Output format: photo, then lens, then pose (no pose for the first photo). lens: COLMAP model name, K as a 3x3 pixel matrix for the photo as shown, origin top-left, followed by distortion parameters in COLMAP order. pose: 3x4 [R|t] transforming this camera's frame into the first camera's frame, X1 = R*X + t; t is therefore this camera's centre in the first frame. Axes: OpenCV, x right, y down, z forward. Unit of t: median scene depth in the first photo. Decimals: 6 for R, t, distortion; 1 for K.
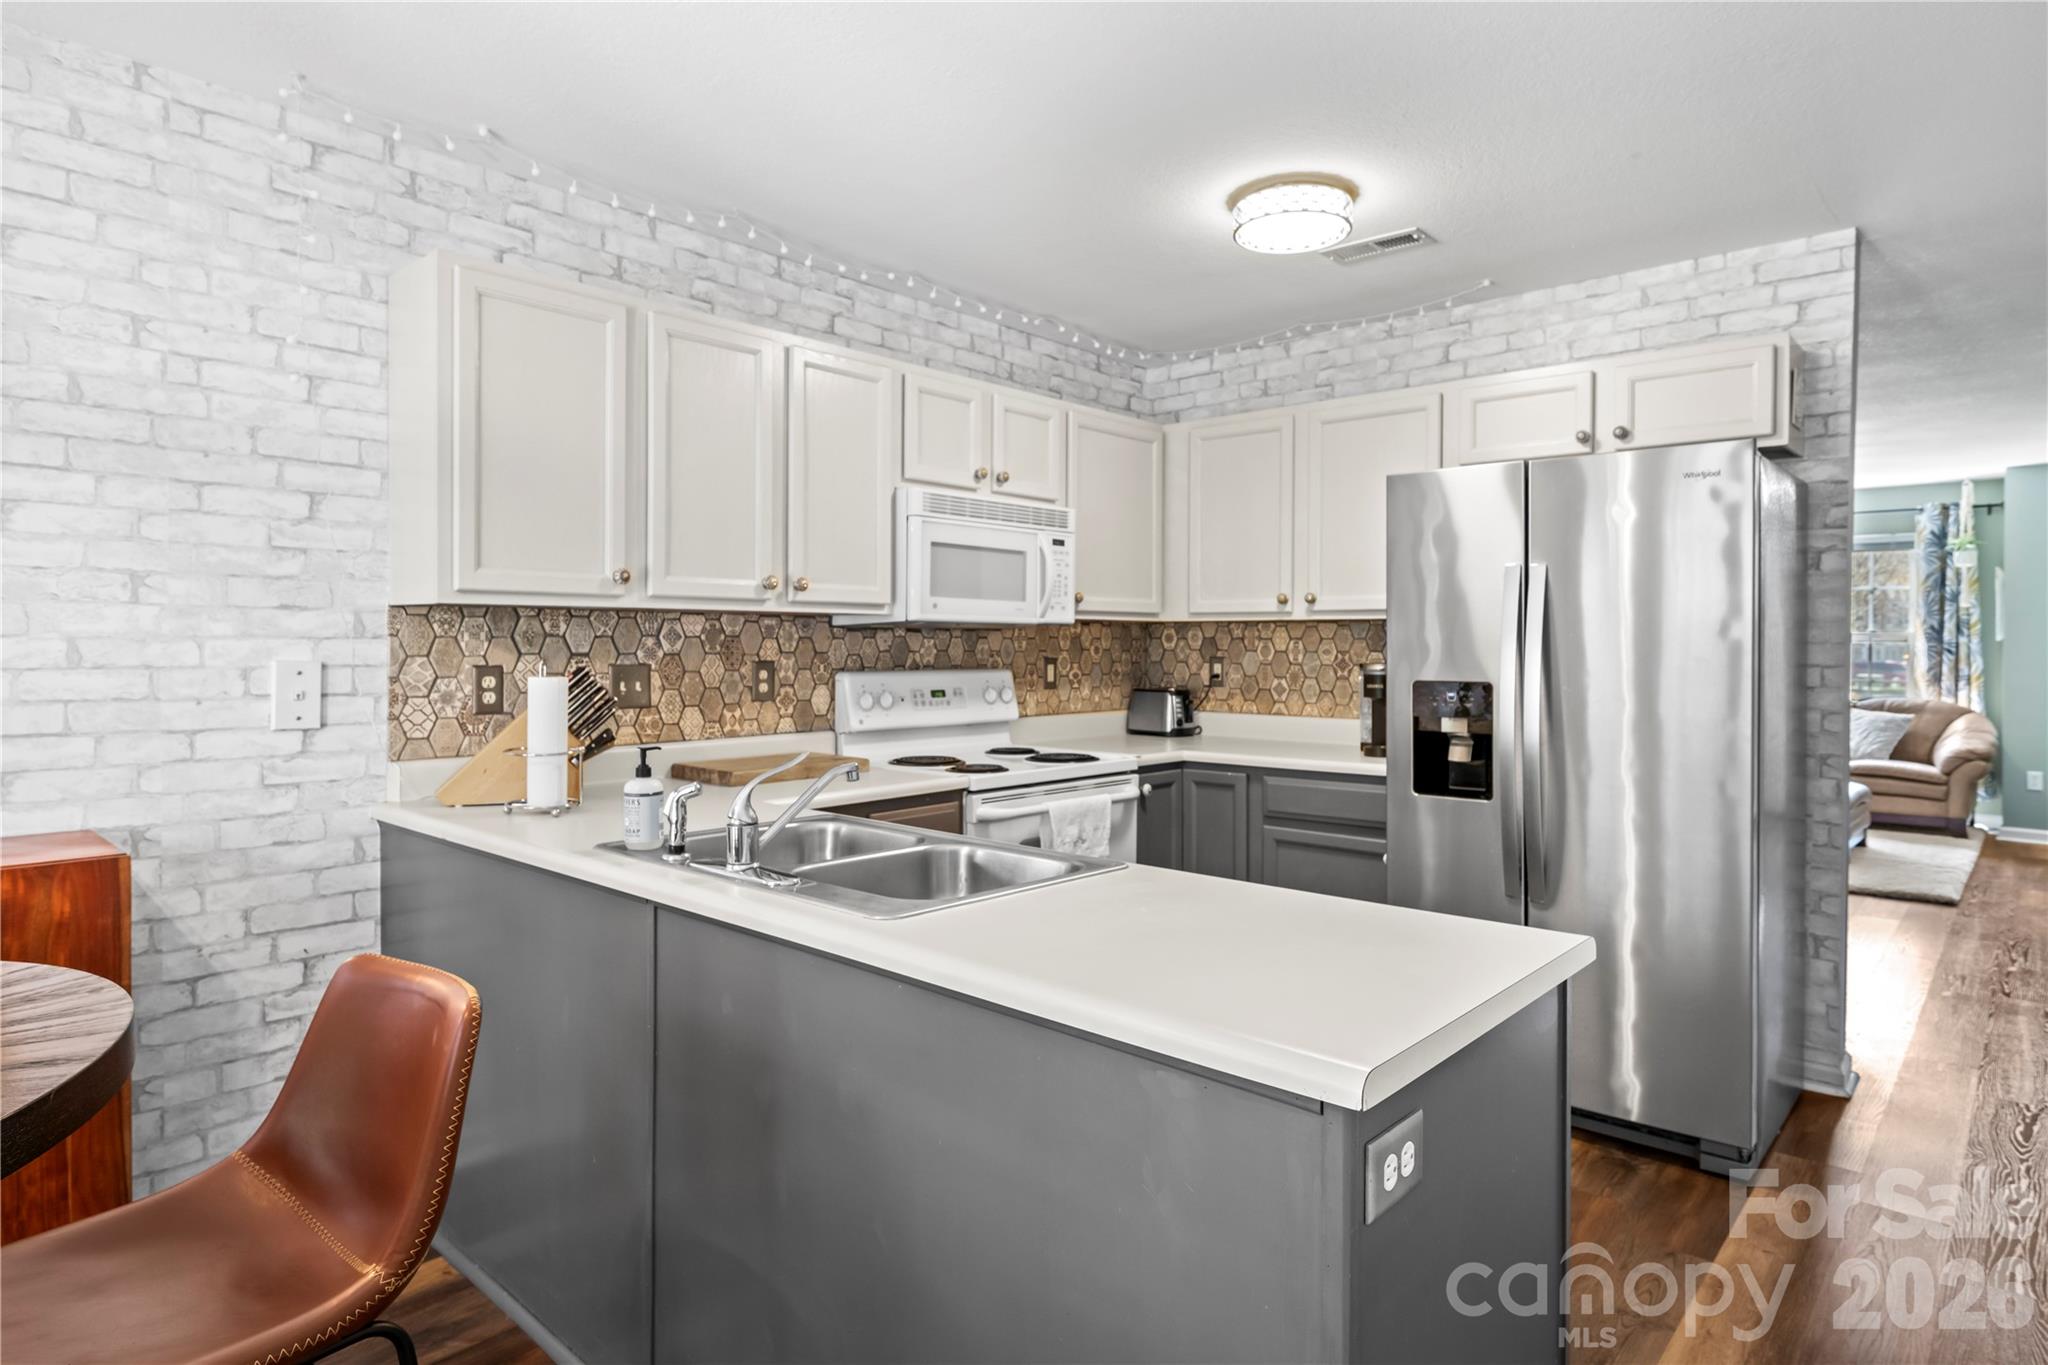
lens RADIAL K [[1137.5, 0, 1031.3], [0, 1137.5, 650.5], [0, 0, 1]] dist [0.000102, -0.001572]
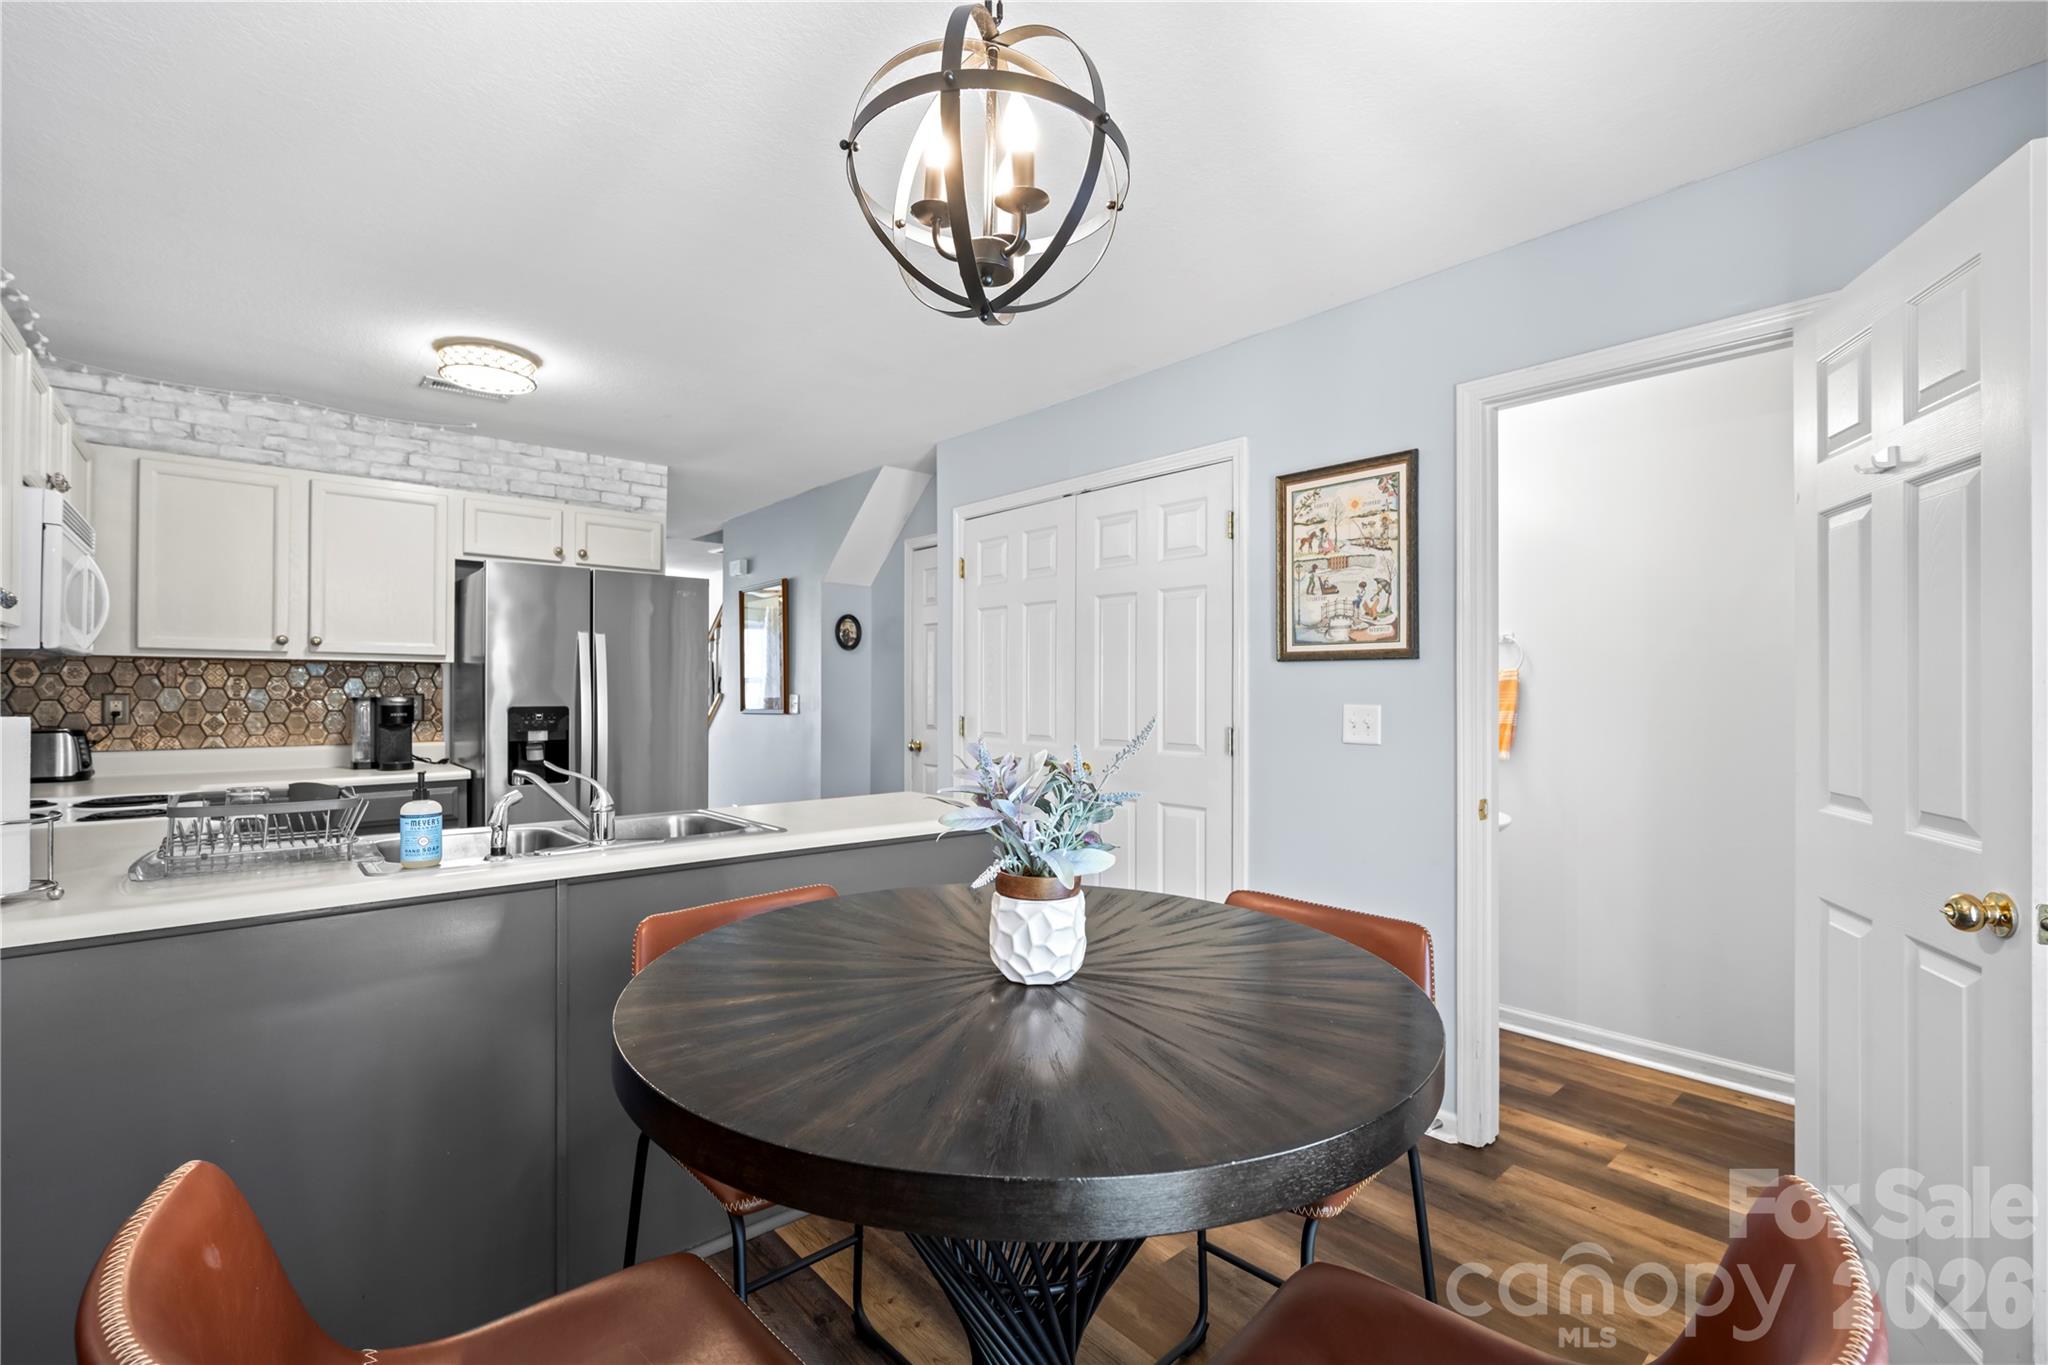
lens RADIAL K [[913.0, 0, 1033.3], [0, 913.0, 685.8], [0, 0, 1]] dist [0.001723, -0.000595]
pose [[0.114165, 0.003557, 0.993455, -0.668854], [0.003814, 0.999985, -0.004019, 0.006605], [-0.993454, 0.004248, 0.114150, 0.190880]]
